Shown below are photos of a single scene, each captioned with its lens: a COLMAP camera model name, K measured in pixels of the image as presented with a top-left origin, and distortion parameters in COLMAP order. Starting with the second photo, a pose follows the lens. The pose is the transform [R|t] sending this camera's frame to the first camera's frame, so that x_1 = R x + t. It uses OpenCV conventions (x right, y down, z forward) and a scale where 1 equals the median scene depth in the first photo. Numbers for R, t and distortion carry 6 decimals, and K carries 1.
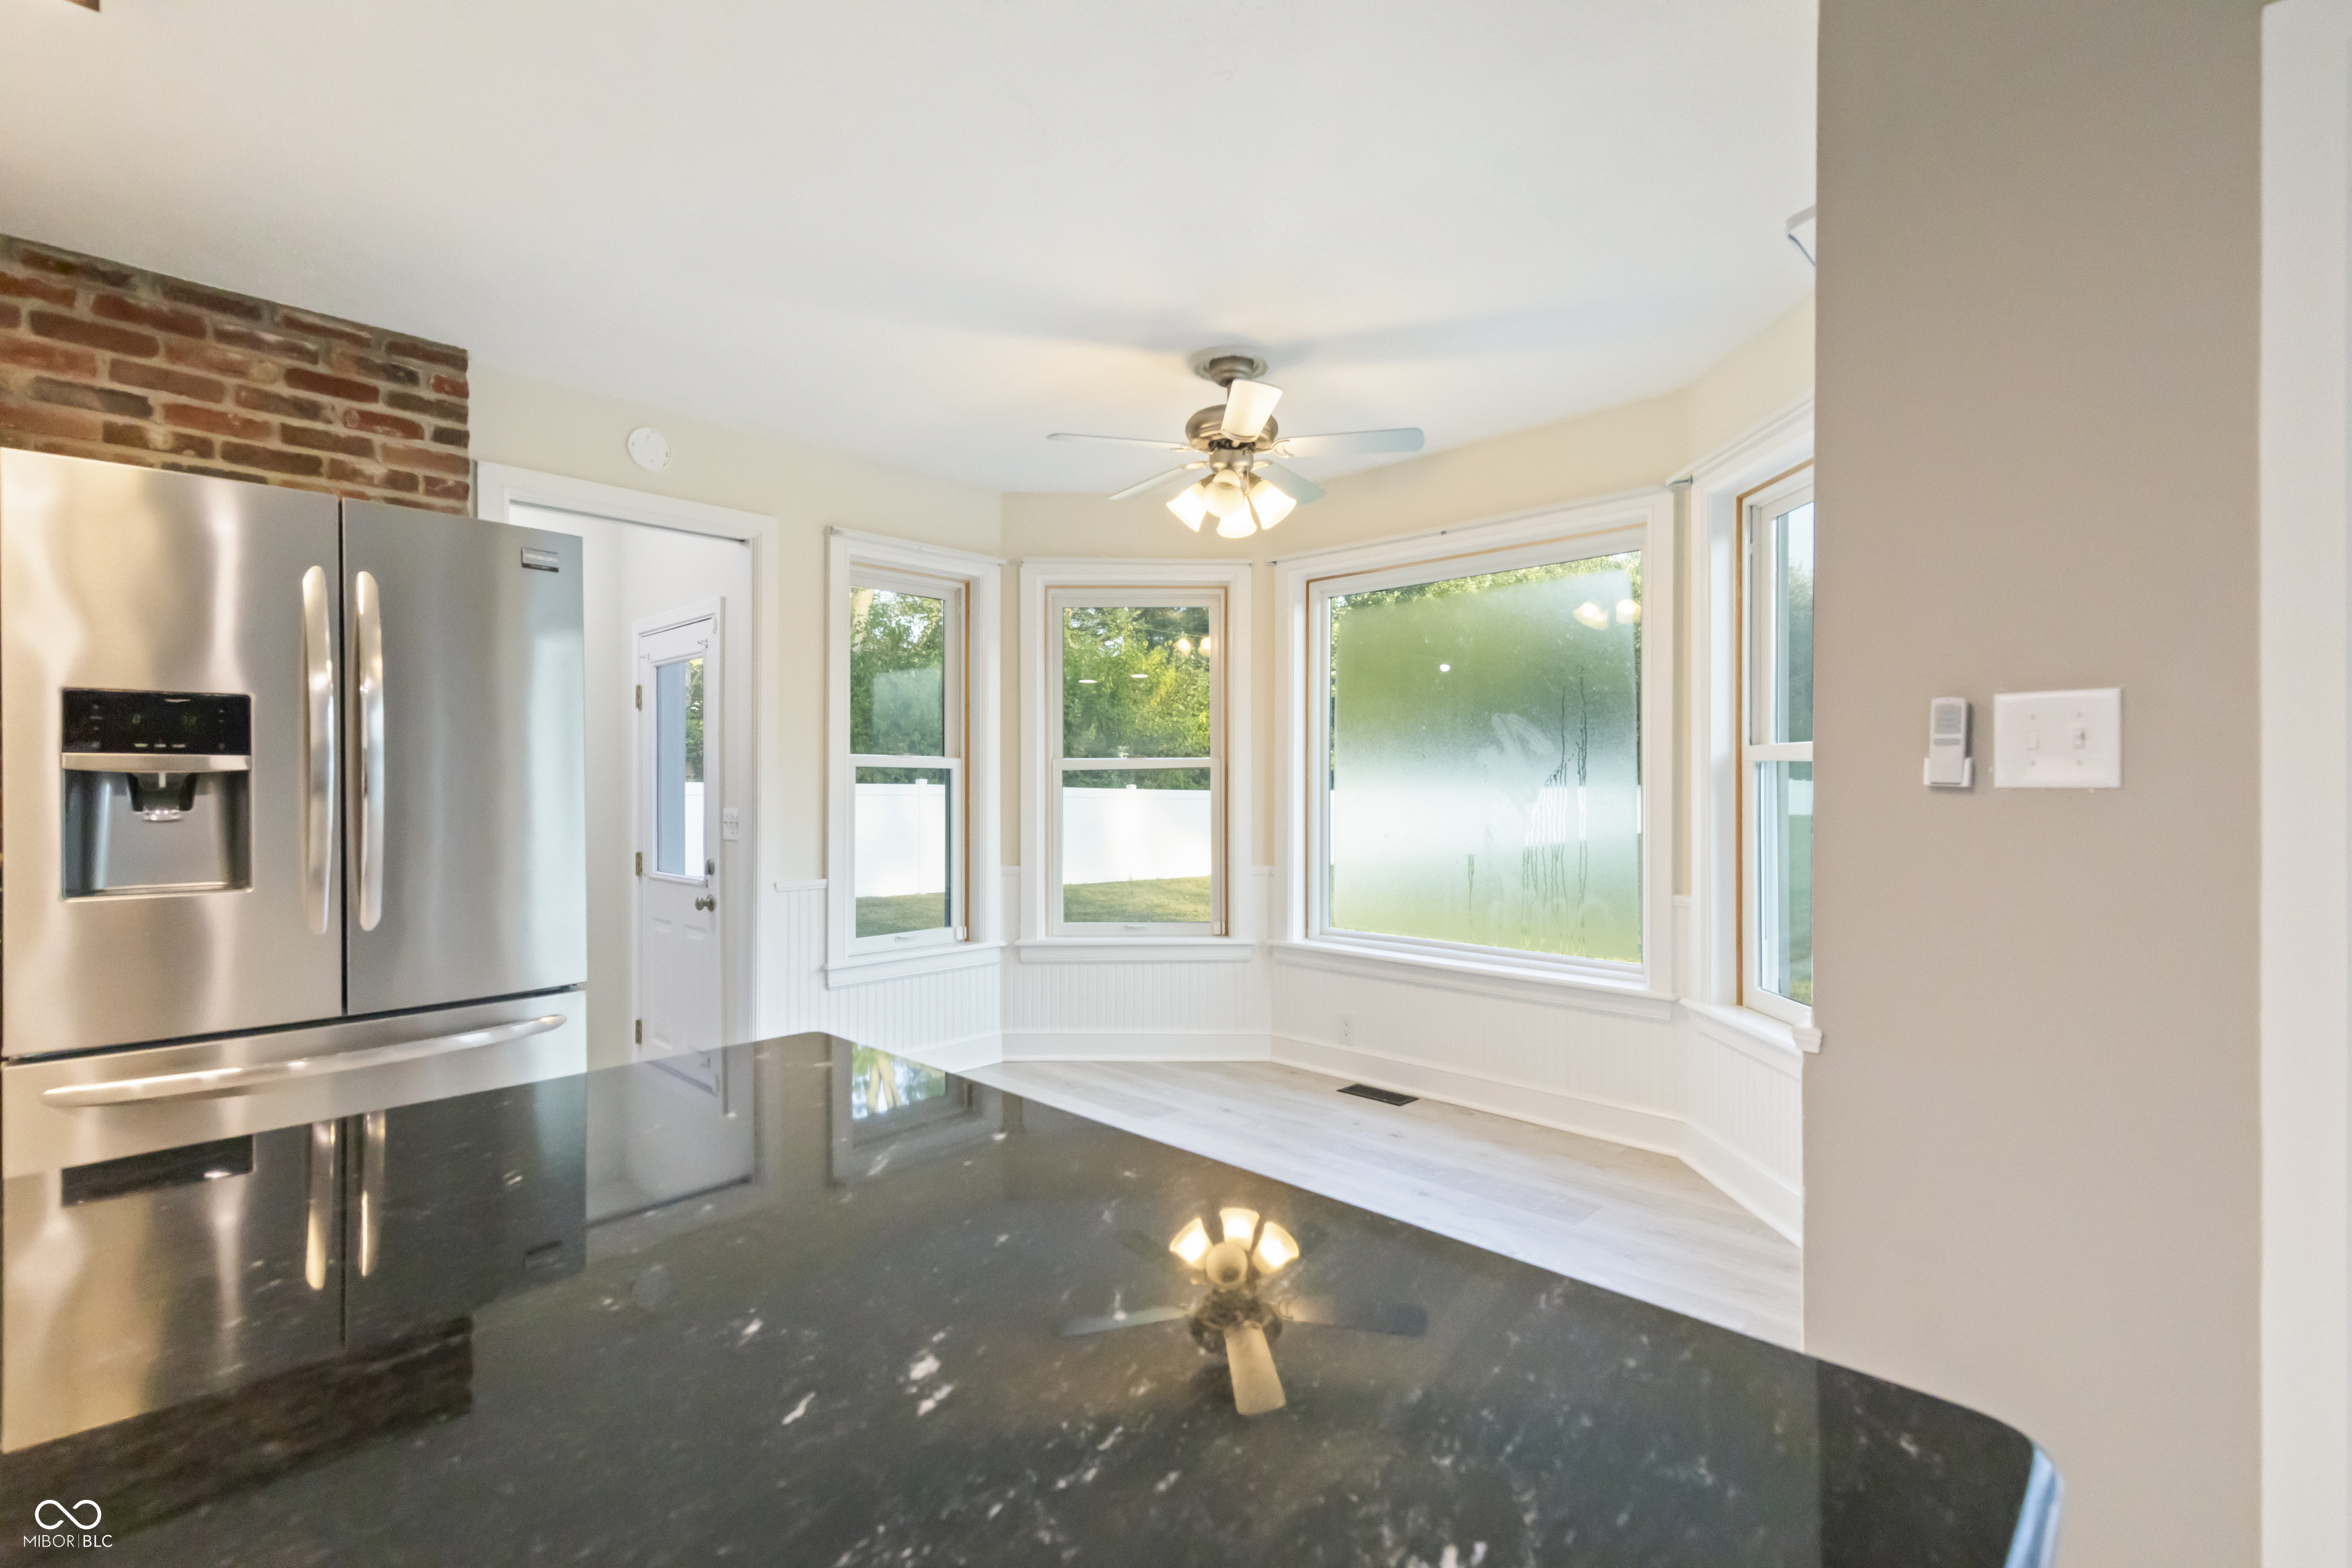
lens RADIAL K [[1071.7, 0, 1209.1], [0, 1071.7, 789.7], [0, 0, 1]] dist [0.014337, -0.000614]
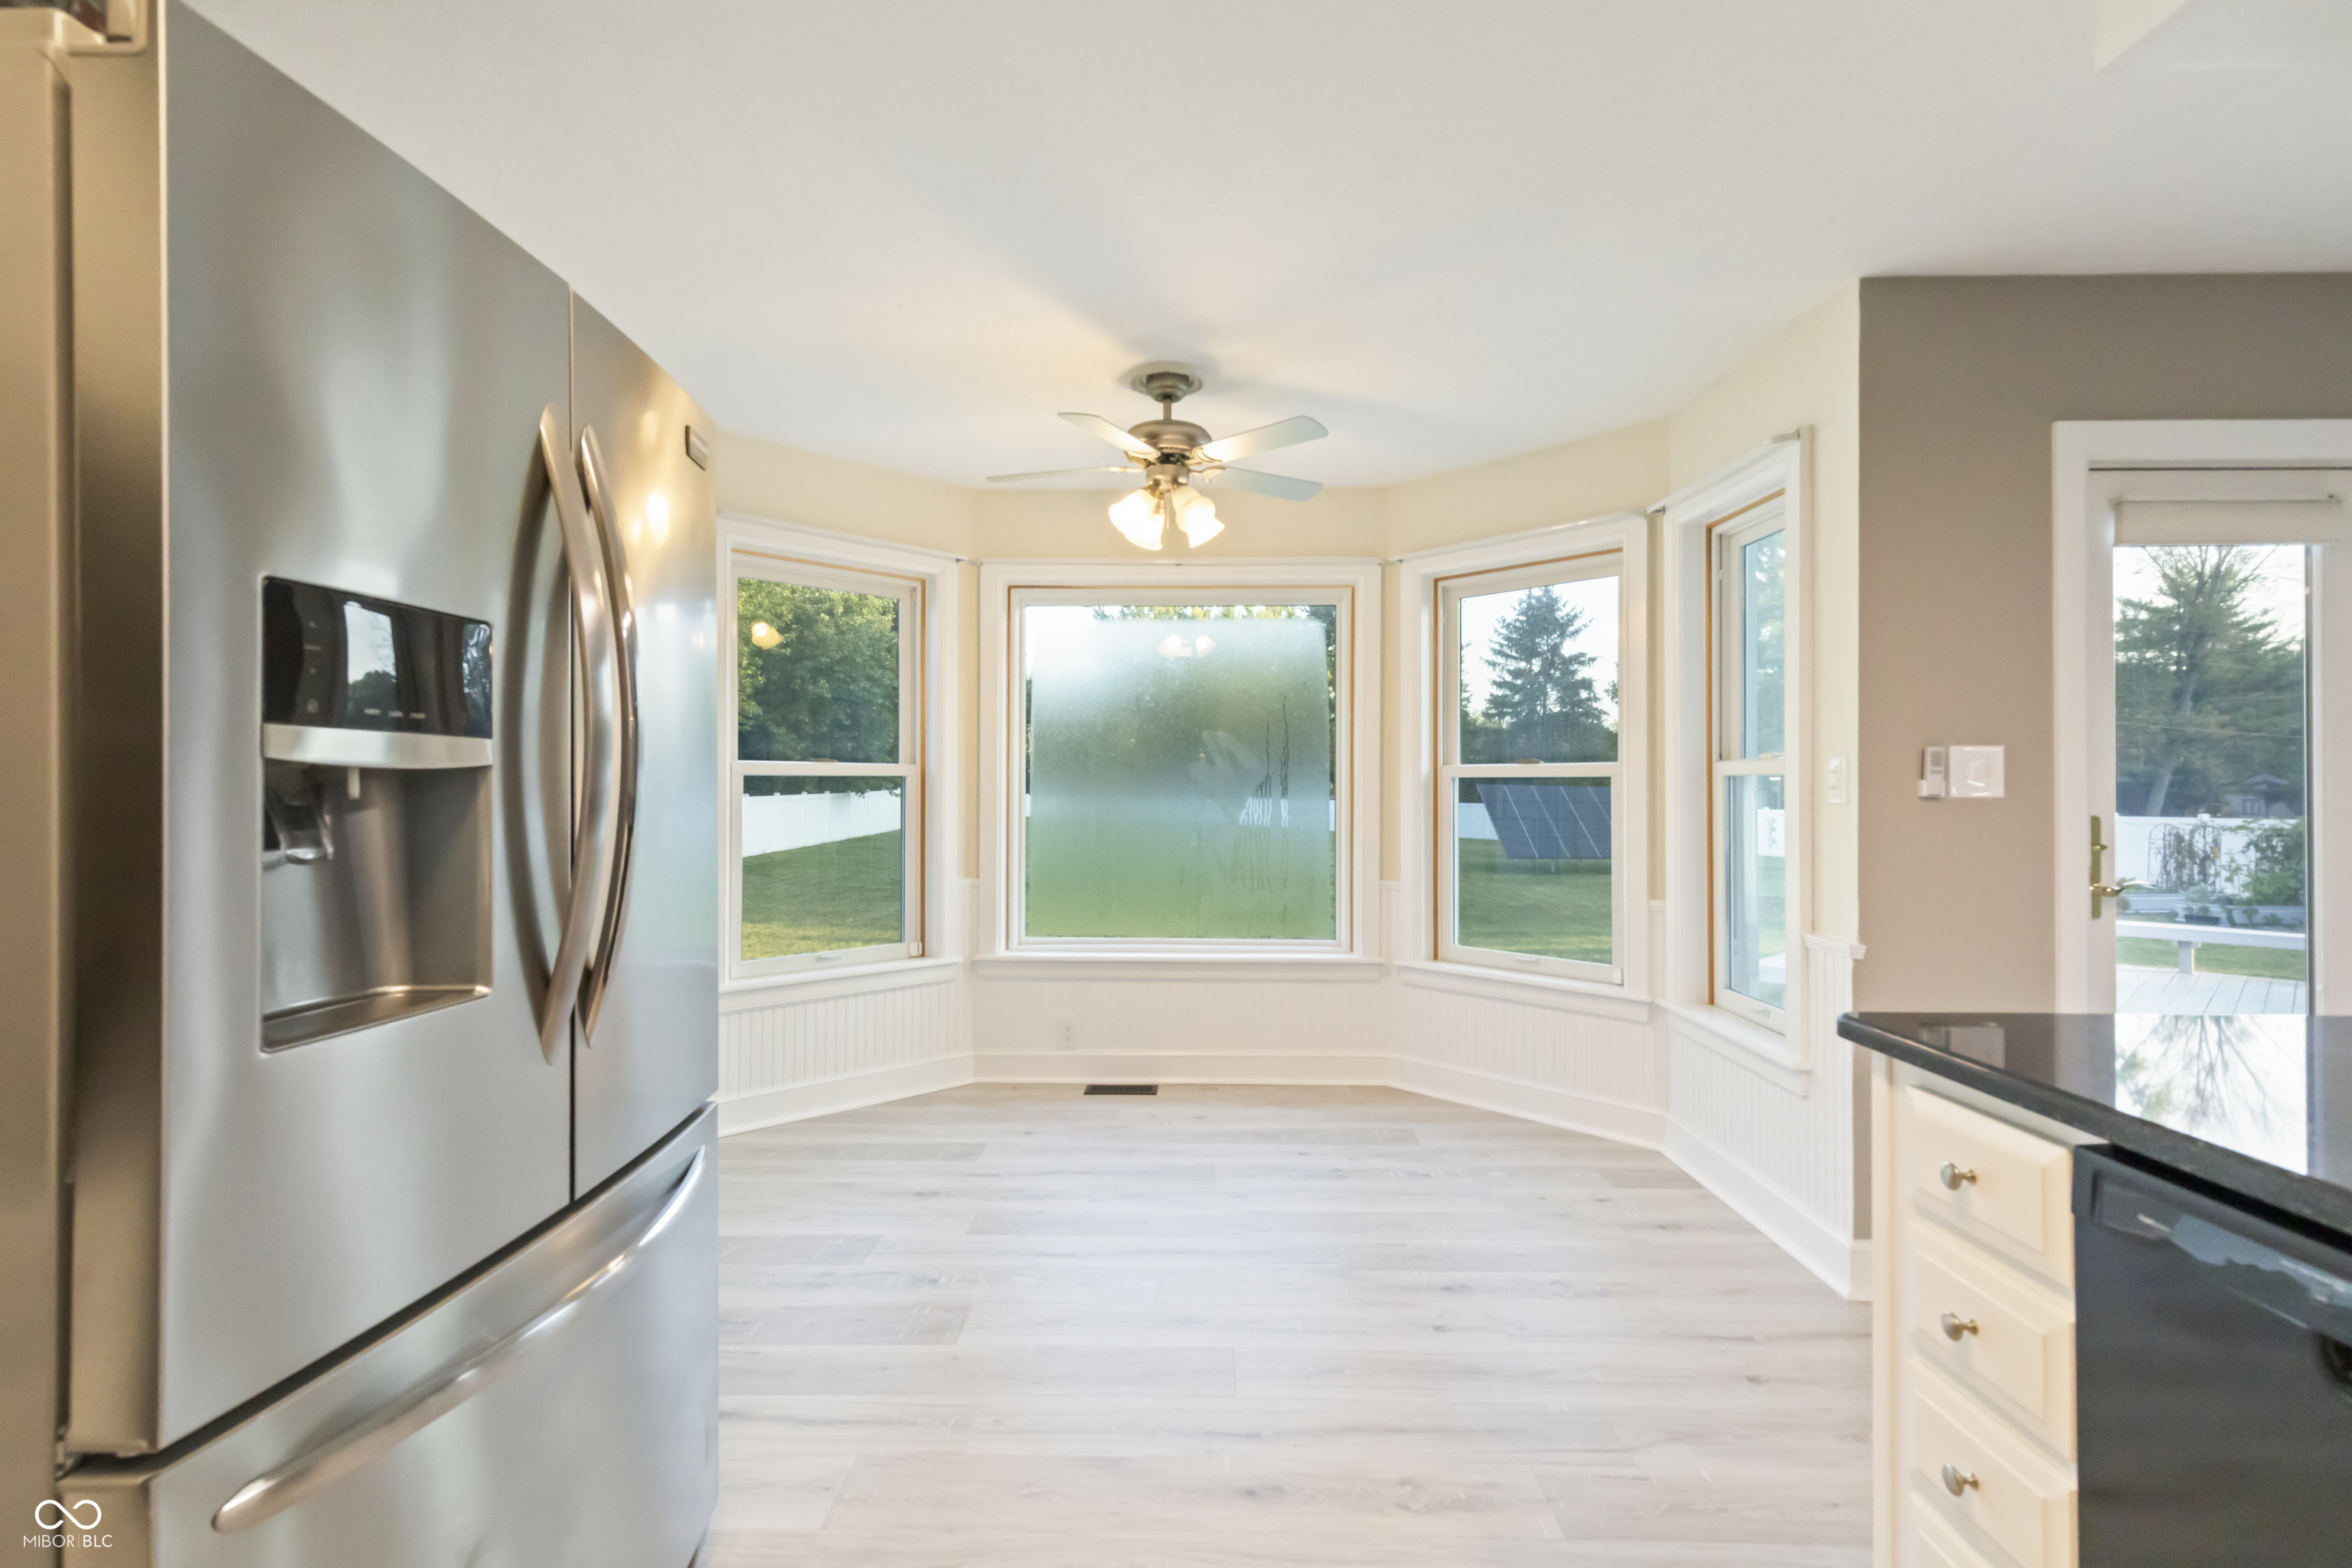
lens RADIAL K [[1071.7, 0, 1190.4], [0, 1071.7, 784.9], [0, 0, 1]] dist [0.014337, -0.000614]
pose [[0.741334, 0.000964, 0.671135, -0.605891], [0.004647, 0.999968, -0.006570, -0.007103], [-0.671120, 0.007990, 0.741306, 0.217452]]
